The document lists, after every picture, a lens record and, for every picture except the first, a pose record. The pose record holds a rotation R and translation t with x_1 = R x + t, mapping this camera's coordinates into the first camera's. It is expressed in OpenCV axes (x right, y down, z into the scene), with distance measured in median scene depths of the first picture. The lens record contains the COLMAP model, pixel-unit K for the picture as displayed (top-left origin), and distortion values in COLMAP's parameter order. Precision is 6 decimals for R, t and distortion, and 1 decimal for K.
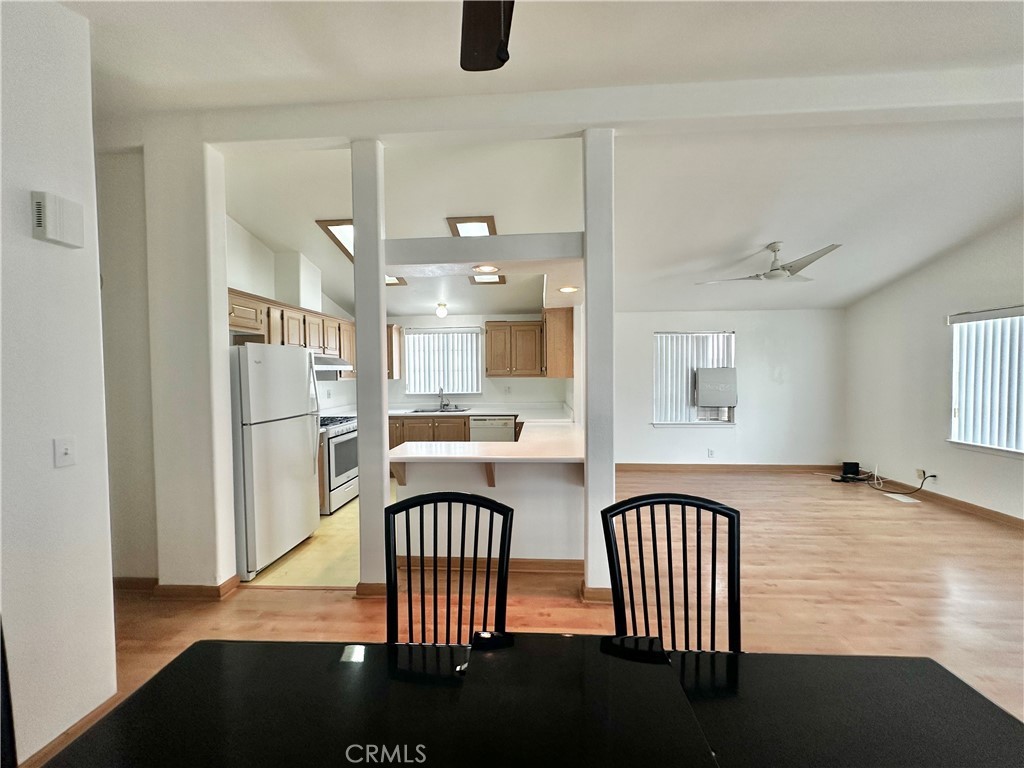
lens RADIAL K [[408.9, 0, 516.1], [0, 408.9, 387.0], [0, 0, 1]] dist [-0.002913, 0.000063]
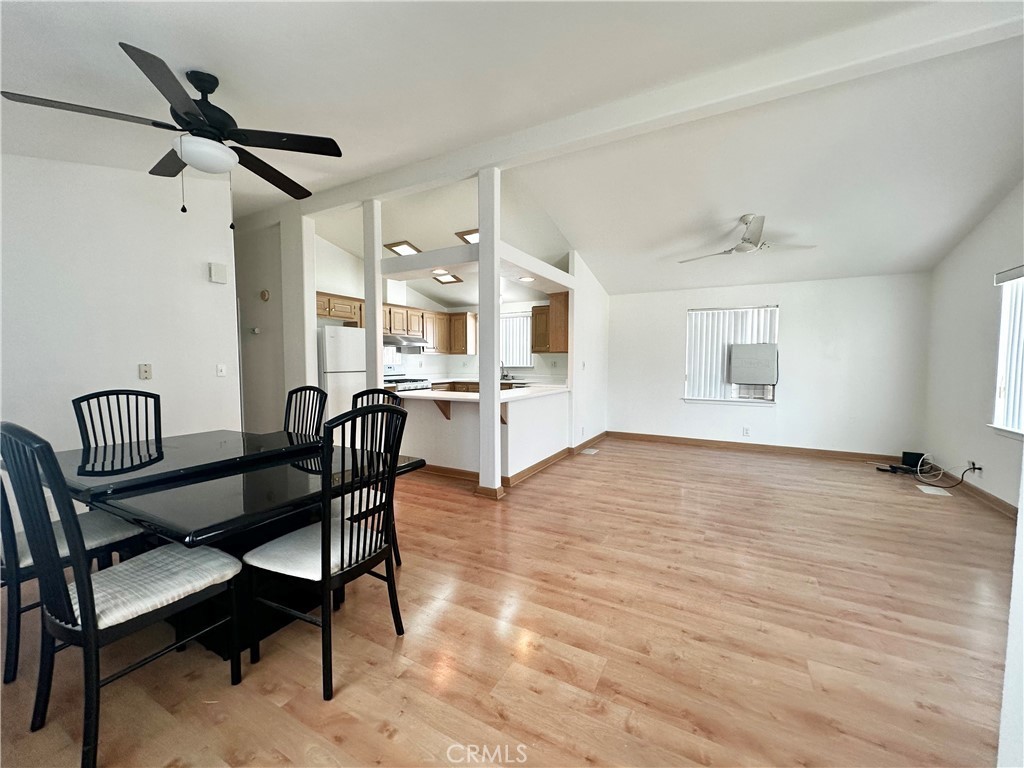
lens RADIAL K [[408.9, 0, 516.2], [0, 408.9, 383.9], [0, 0, 1]] dist [-0.002913, 0.000063]
pose [[0.906214, 0.033588, -0.421482, 0.419163], [-0.024981, 0.999352, 0.025928, 0.039341], [0.422080, -0.012967, 0.906466, -0.124629]]
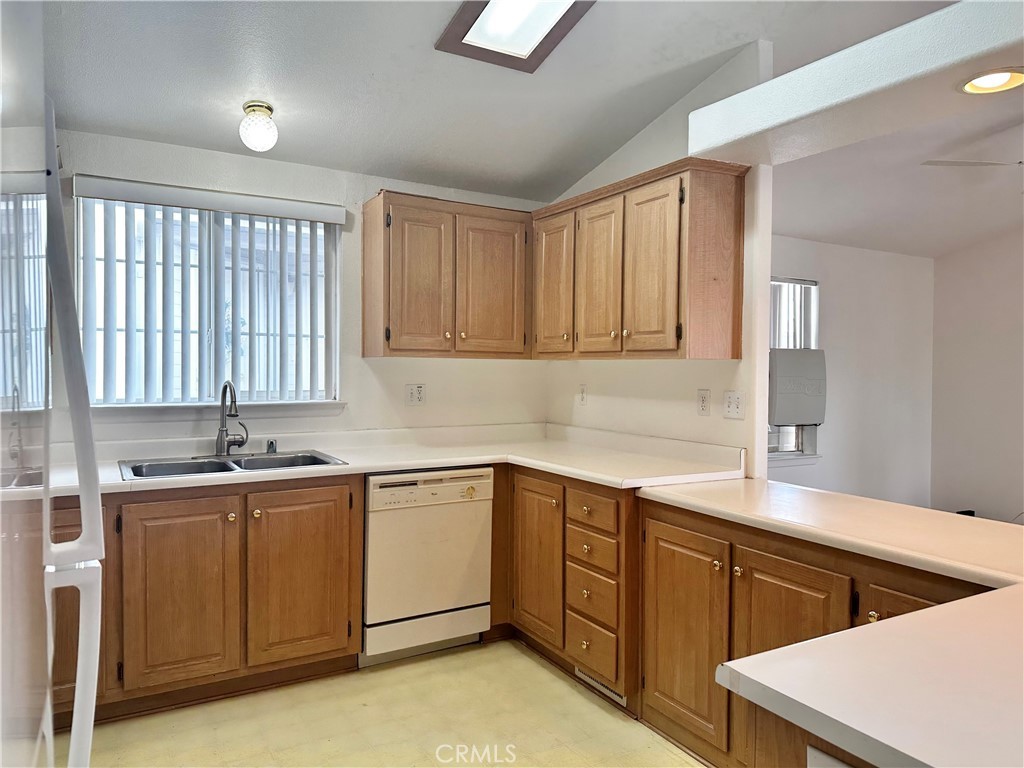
lens RADIAL K [[712.5, 0, 522.7], [0, 712.5, 378.0], [0, 0, 1]] dist [0.050142, -0.025292]
pose [[0.833571, 0.009612, 0.552329, -0.318860], [-0.001037, 0.999874, -0.015835, 0.004231], [-0.552411, 0.012627, 0.833476, 0.468430]]
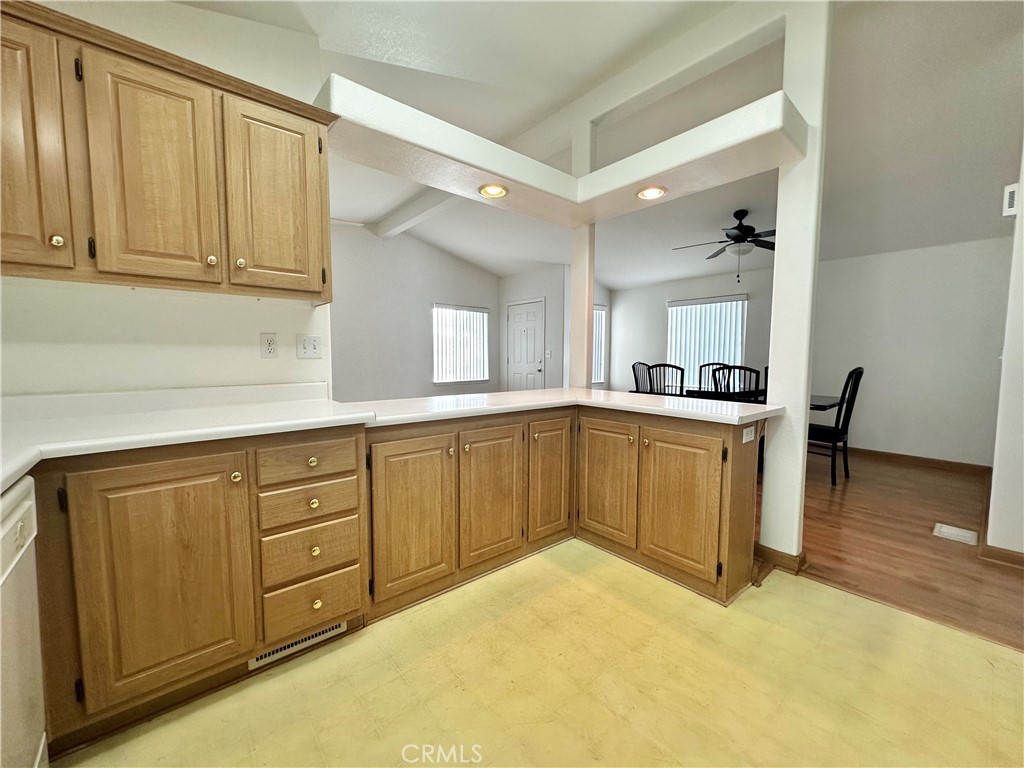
lens RADIAL K [[408.9, 0, 502.3], [0, 408.9, 381.1], [0, 0, 1]] dist [-0.002913, 0.000063]
pose [[-0.675390, -0.049068, 0.735826, -0.269530], [0.020273, 0.996172, 0.085037, 0.019804], [-0.737182, 0.072350, -0.671810, 0.957242]]
